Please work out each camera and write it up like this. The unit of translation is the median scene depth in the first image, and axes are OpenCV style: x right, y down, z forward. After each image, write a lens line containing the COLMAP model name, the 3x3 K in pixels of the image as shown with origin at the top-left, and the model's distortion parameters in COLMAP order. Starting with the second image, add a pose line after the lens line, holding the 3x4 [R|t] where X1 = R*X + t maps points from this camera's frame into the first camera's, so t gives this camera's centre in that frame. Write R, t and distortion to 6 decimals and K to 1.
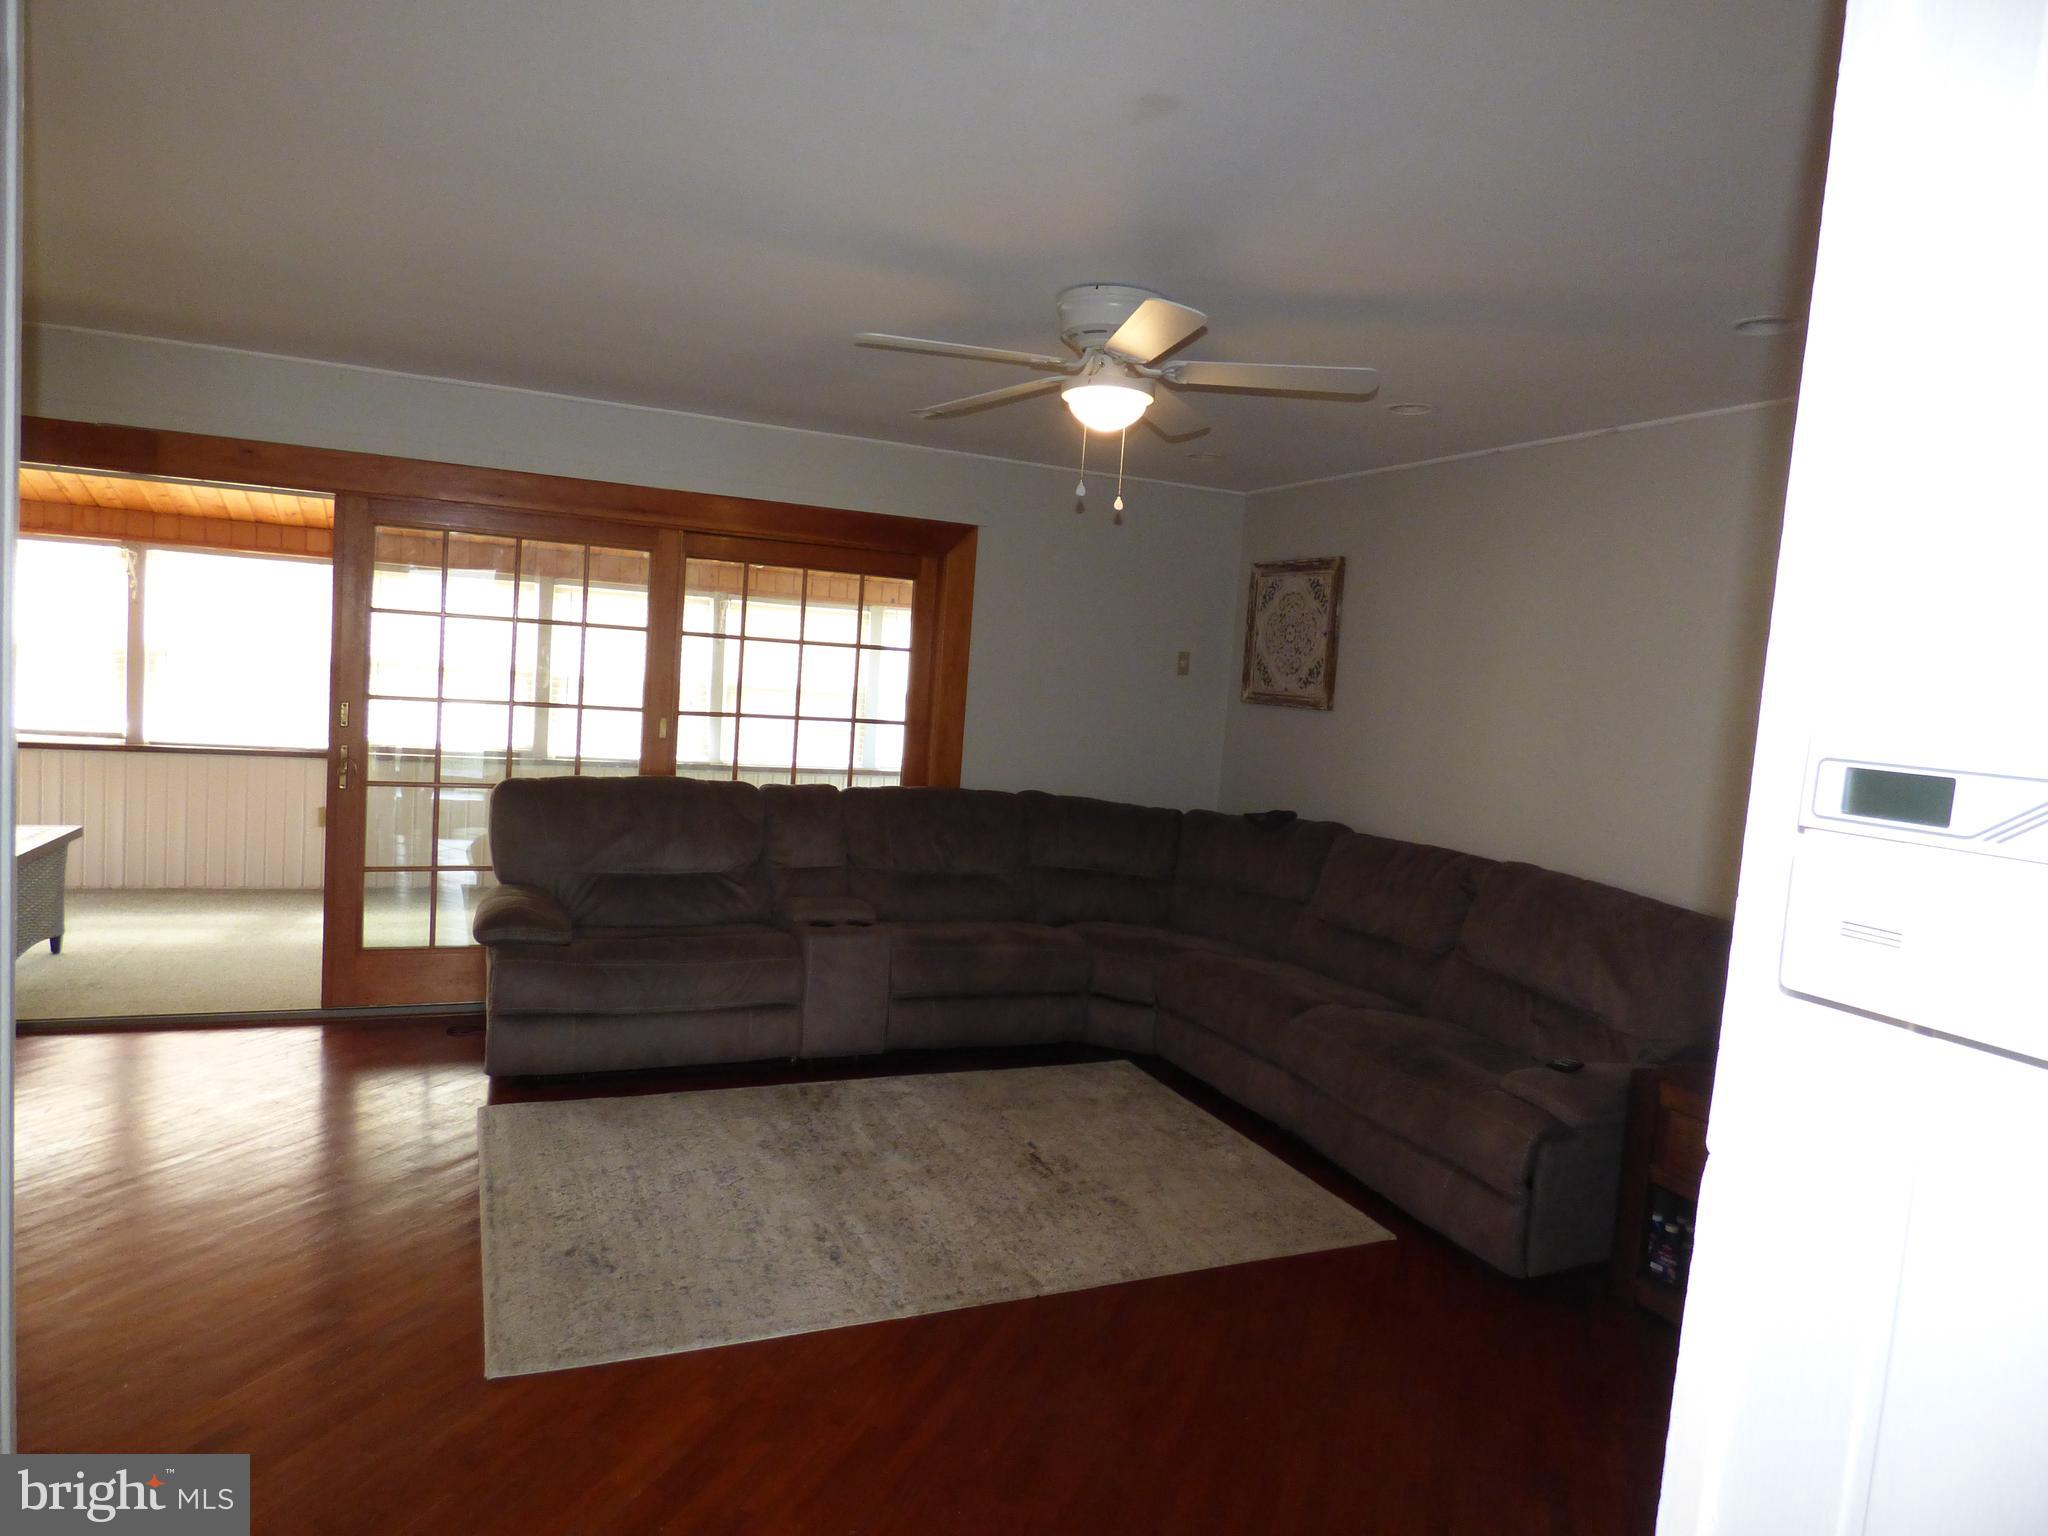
lens RADIAL K [[1261.6, 0, 1024.0], [0, 1261.6, 768.0], [0, 0, 1]] dist [-0.003747, 0.002082]
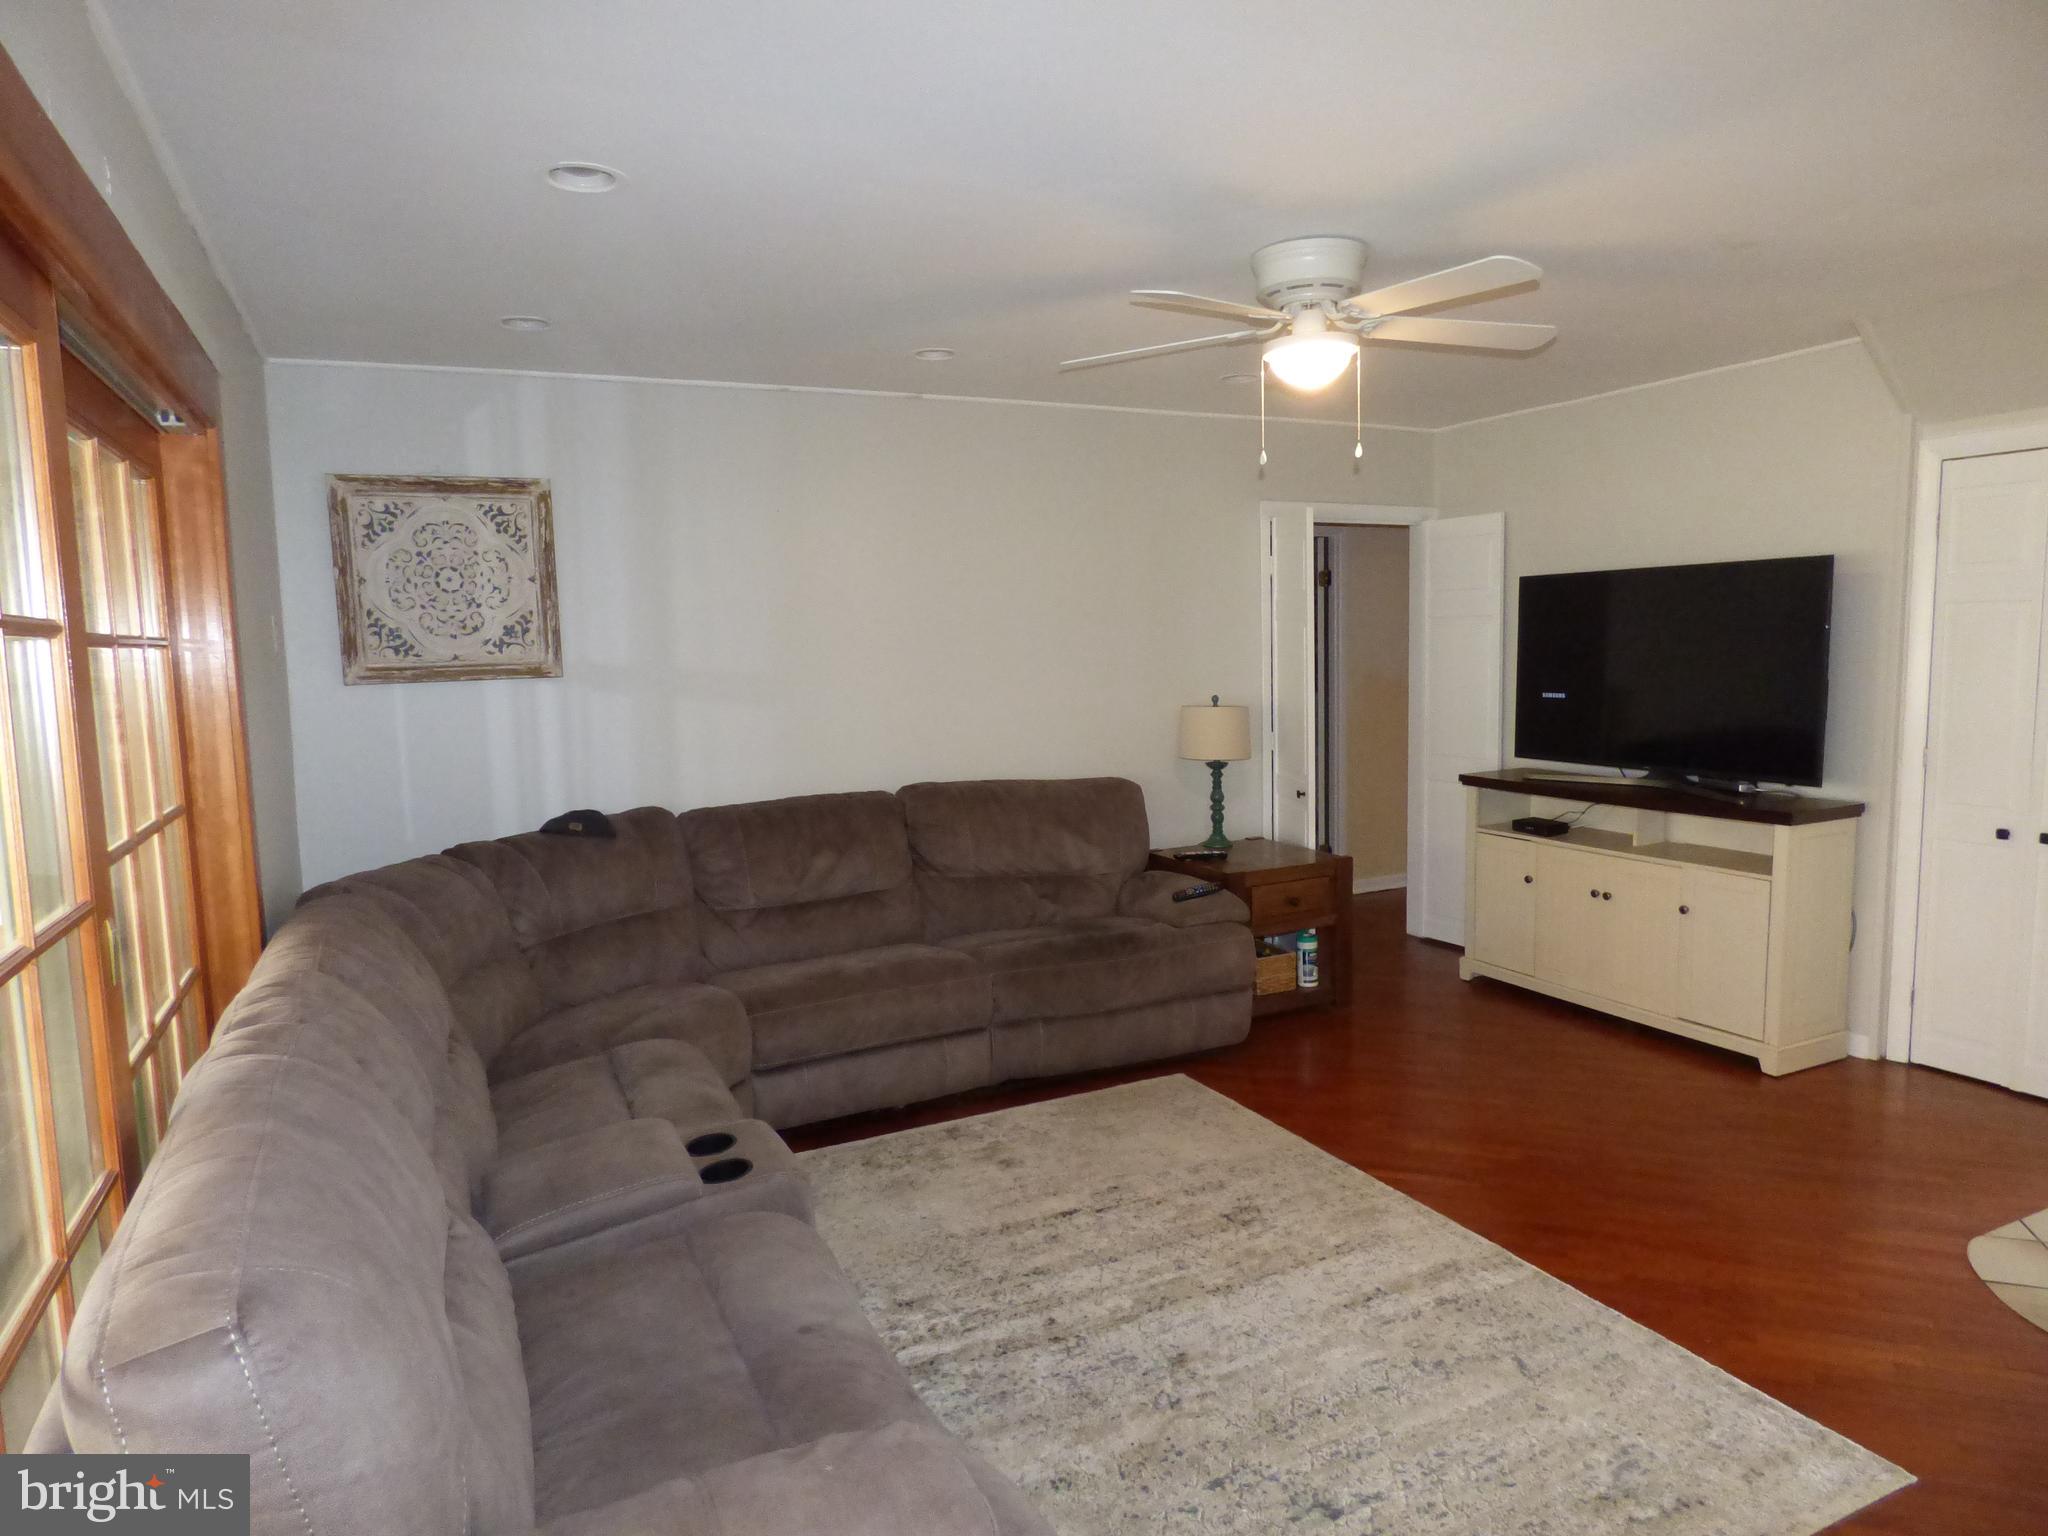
lens RADIAL K [[1261.6, 0, 1024.0], [0, 1261.6, 768.0], [0, 0, 1]] dist [-0.003747, 0.002082]
pose [[-0.031155, -0.179985, 0.983176, -0.569233], [0.104826, 0.977640, 0.182293, -0.106776], [-0.994002, 0.108742, -0.011591, 0.754548]]
